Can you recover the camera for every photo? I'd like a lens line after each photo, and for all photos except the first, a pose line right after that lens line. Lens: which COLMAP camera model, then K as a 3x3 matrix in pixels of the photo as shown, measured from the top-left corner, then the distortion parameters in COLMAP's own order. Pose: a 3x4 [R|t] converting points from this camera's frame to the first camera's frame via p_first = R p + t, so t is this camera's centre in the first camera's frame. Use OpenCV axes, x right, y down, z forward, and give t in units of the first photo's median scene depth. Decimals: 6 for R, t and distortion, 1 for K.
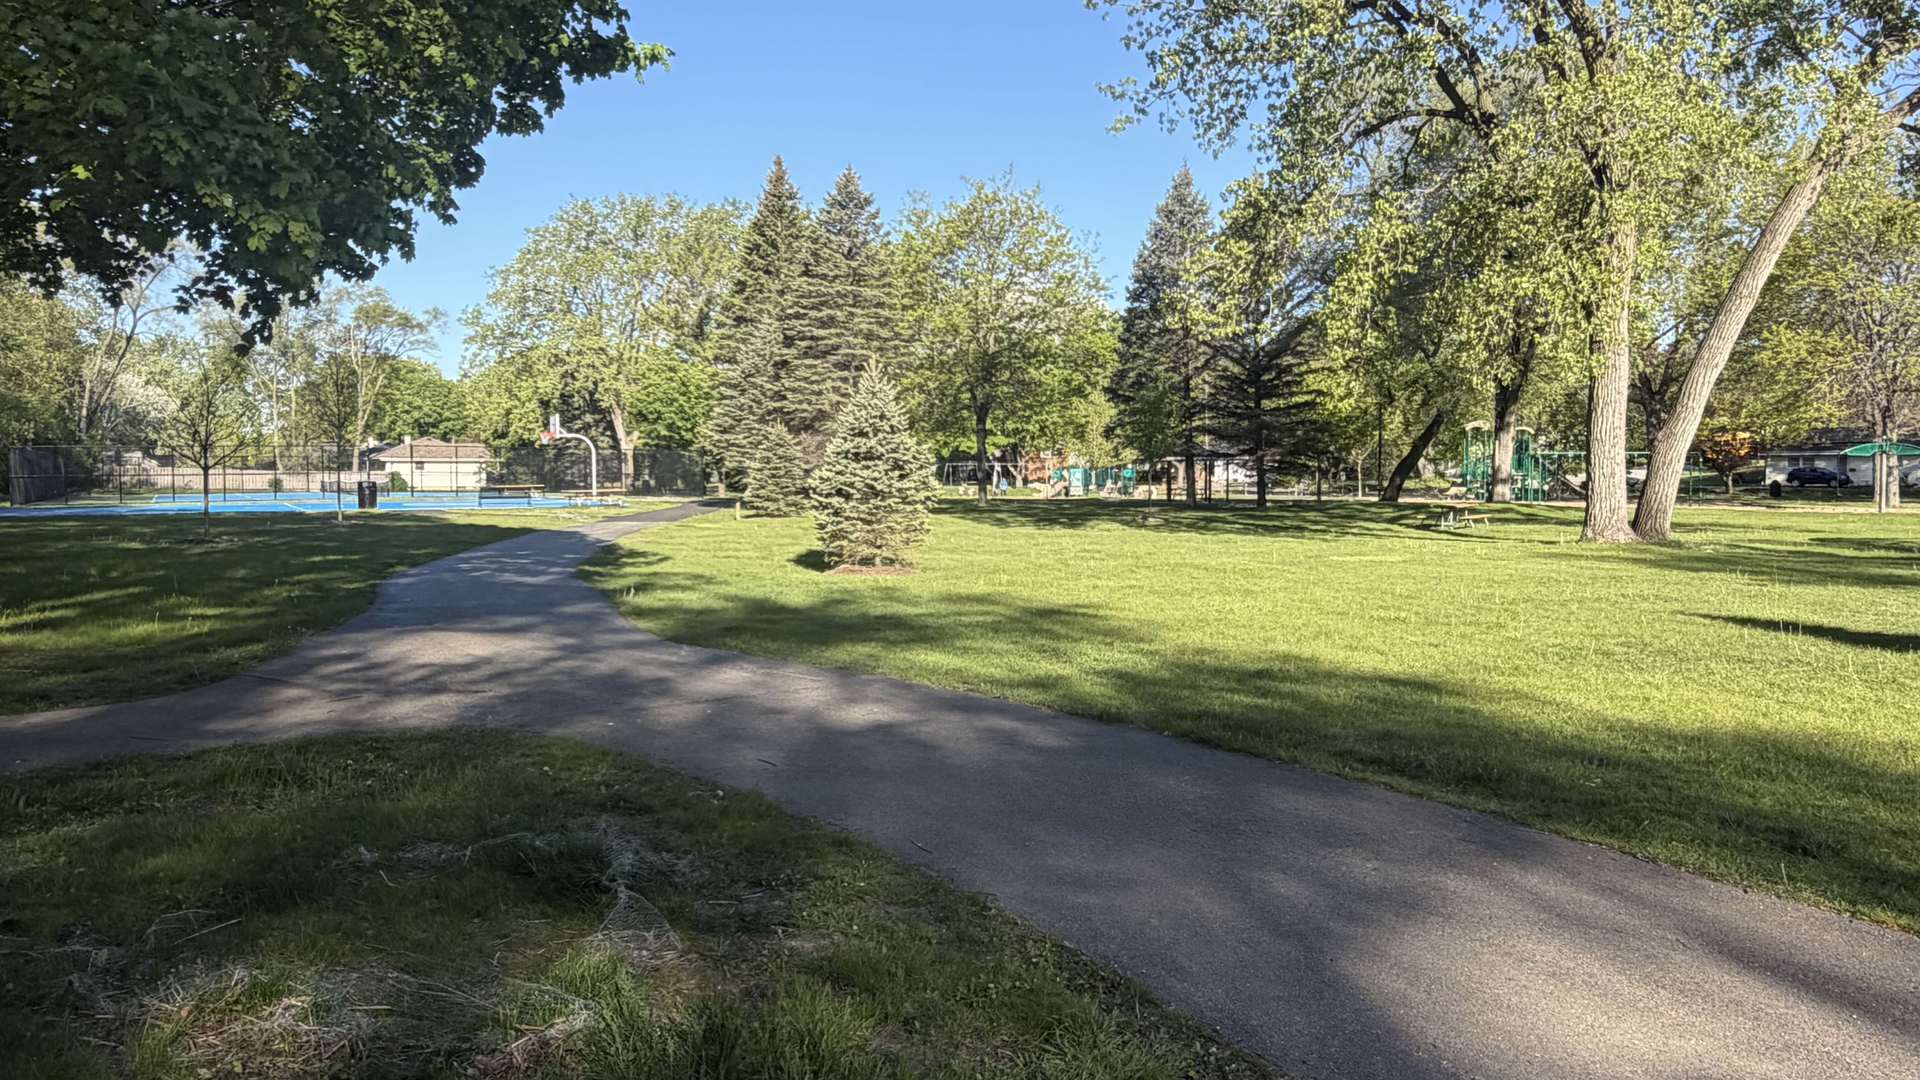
lens RADIAL K [[1468.7, 0, 961.5], [0, 1468.7, 540.5], [0, 0, 1]] dist [0.010845, 0.006552]
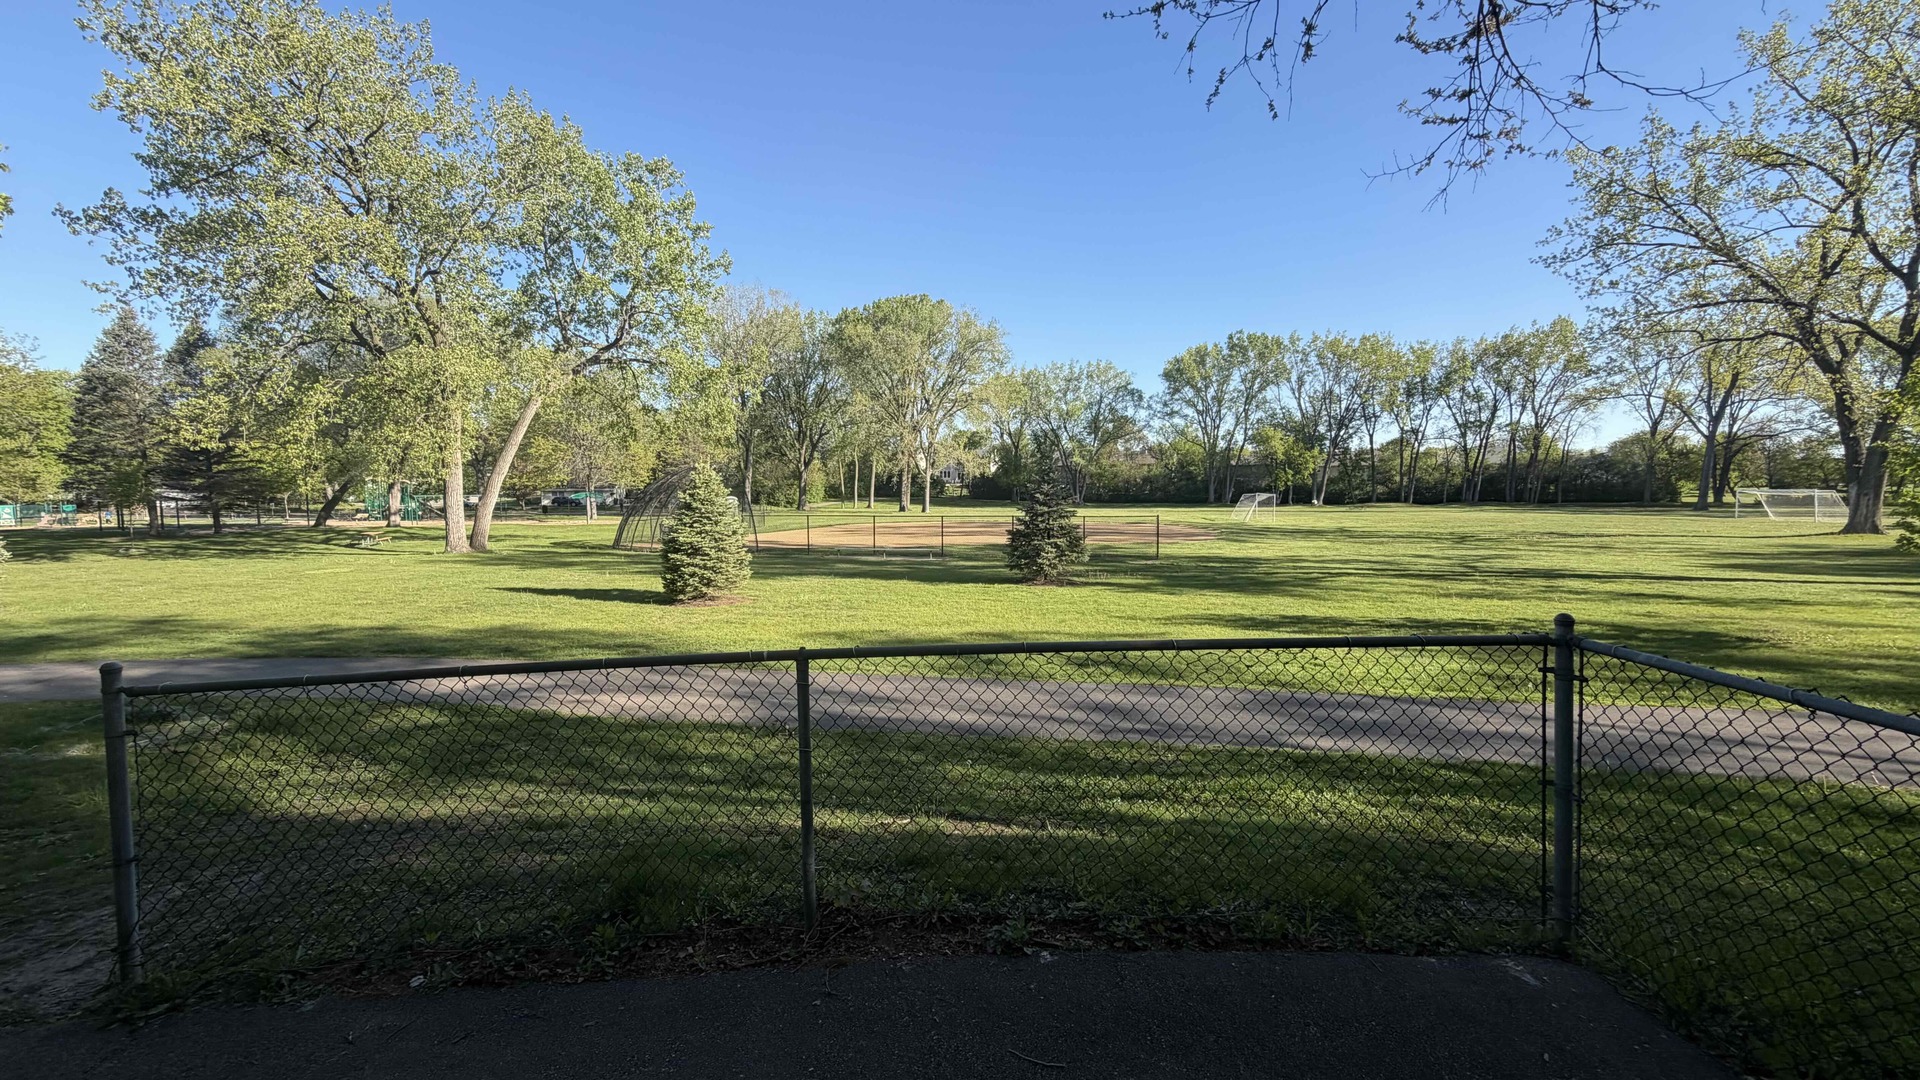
lens RADIAL K [[777.9, 0, 962.5], [0, 777.9, 540.5], [0, 0, 1]] dist [-0.000647, -0.000472]
pose [[0.548832, -0.058963, 0.833851, -0.078426], [0.045609, 0.998136, 0.040560, -0.019680], [-0.834687, 0.015771, 0.550498, -0.183730]]
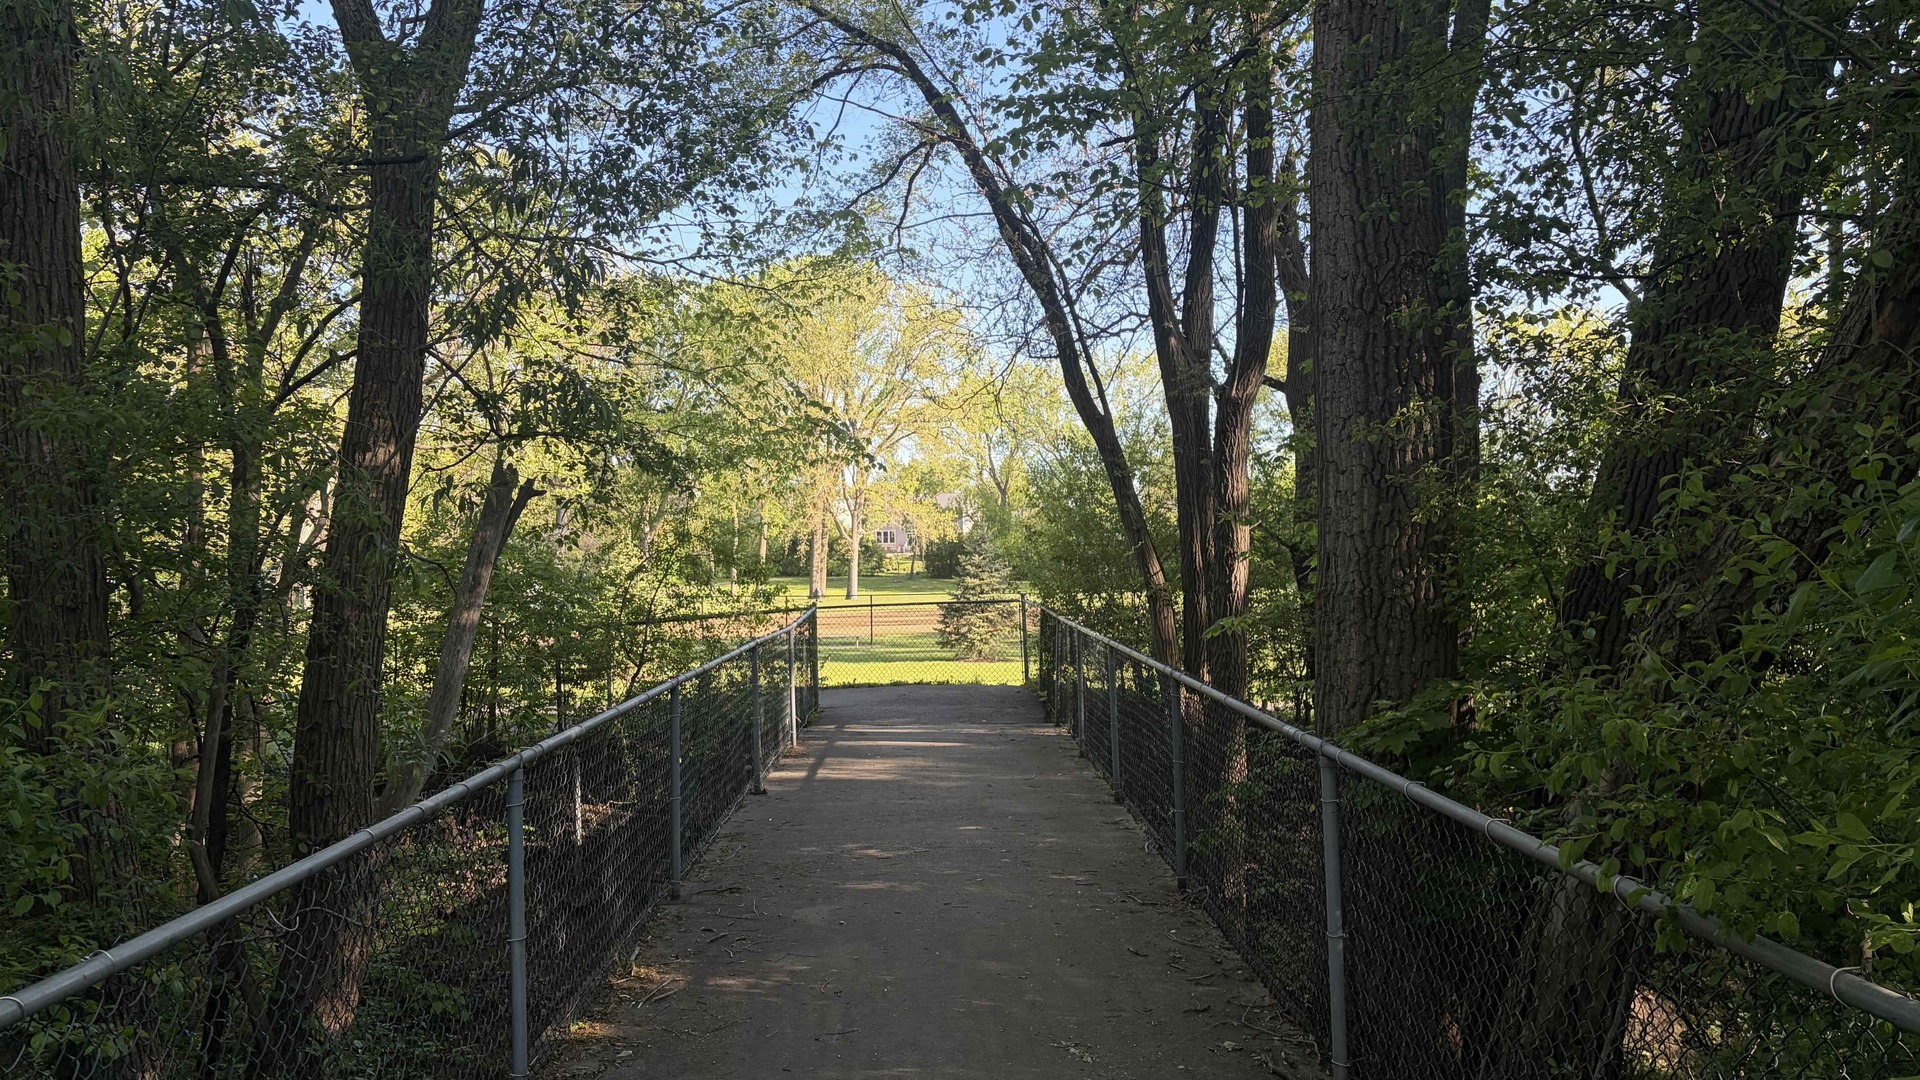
lens RADIAL K [[1468.7, 0, 962.5], [0, 1468.7, 539.3], [0, 0, 1]] dist [0.010845, 0.006552]
pose [[0.525894, 0.004579, 0.850538, -0.260920], [0.055634, 0.997659, -0.039770, -0.012541], [-0.848729, 0.068234, 0.524408, -0.318136]]
